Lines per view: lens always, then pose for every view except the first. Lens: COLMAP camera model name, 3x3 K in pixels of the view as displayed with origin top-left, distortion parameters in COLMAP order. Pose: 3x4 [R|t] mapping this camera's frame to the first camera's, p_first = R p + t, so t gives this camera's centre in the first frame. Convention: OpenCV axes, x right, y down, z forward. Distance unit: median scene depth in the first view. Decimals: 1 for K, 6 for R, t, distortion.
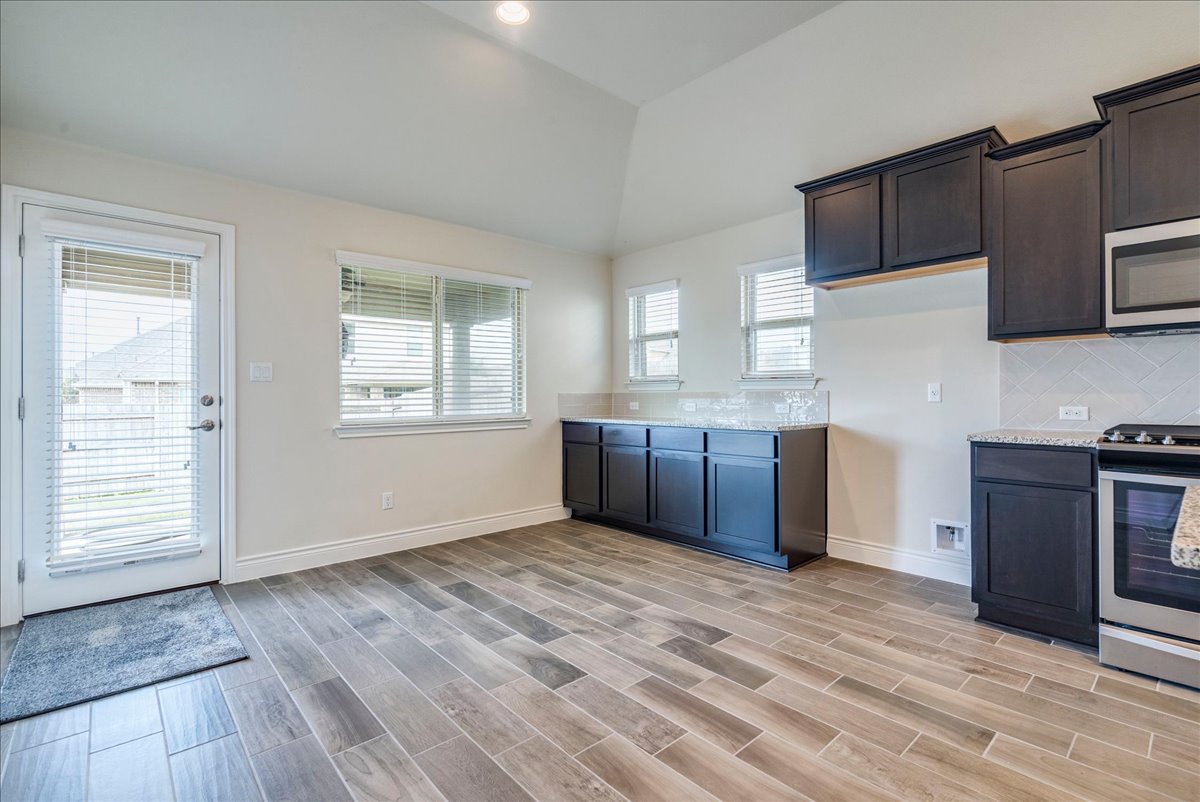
lens RADIAL K [[561.5, 0, 569.5], [0, 561.5, 393.0], [0, 0, 1]] dist [-0.002813, 0.001560]
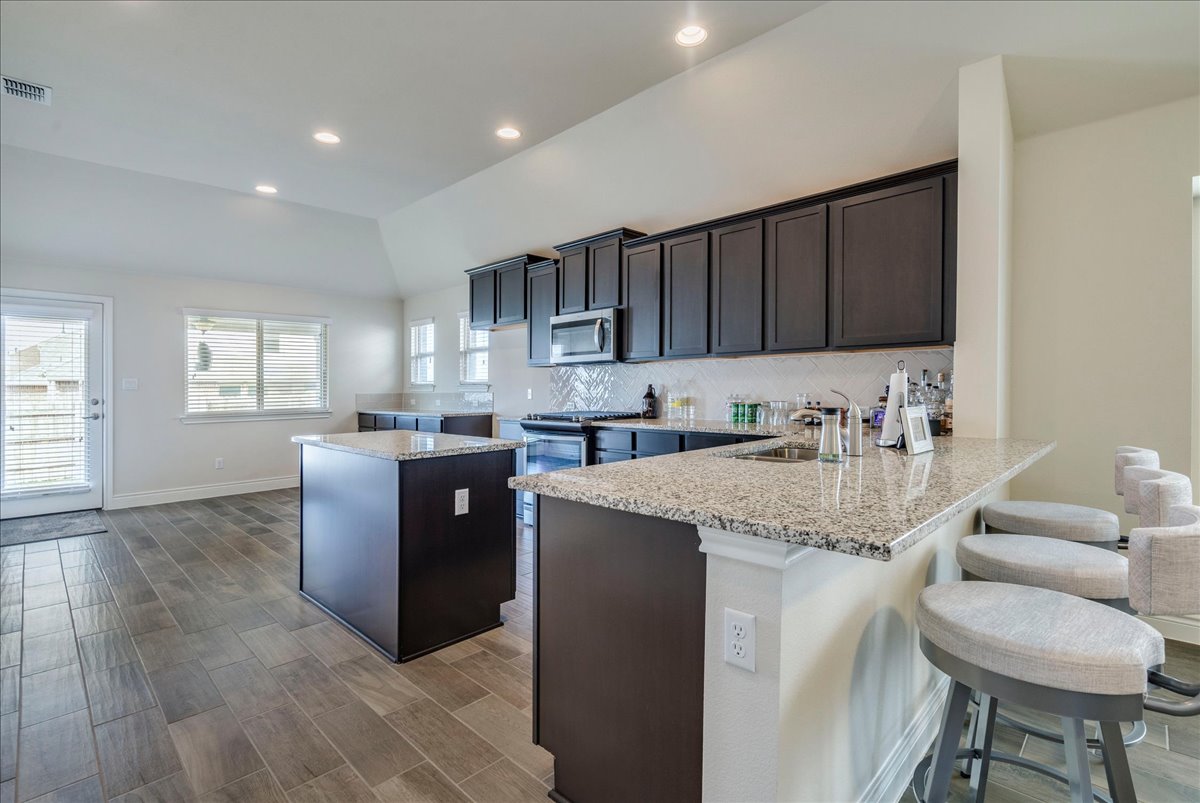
lens RADIAL K [[561.5, 0, 558.4], [0, 561.5, 384.4], [0, 0, 1]] dist [-0.002813, 0.001560]
pose [[0.997889, -0.005818, 0.064675, 0.754741], [0.006099, 0.999973, -0.004145, -0.027408], [-0.064649, 0.004530, 0.997898, -0.917338]]
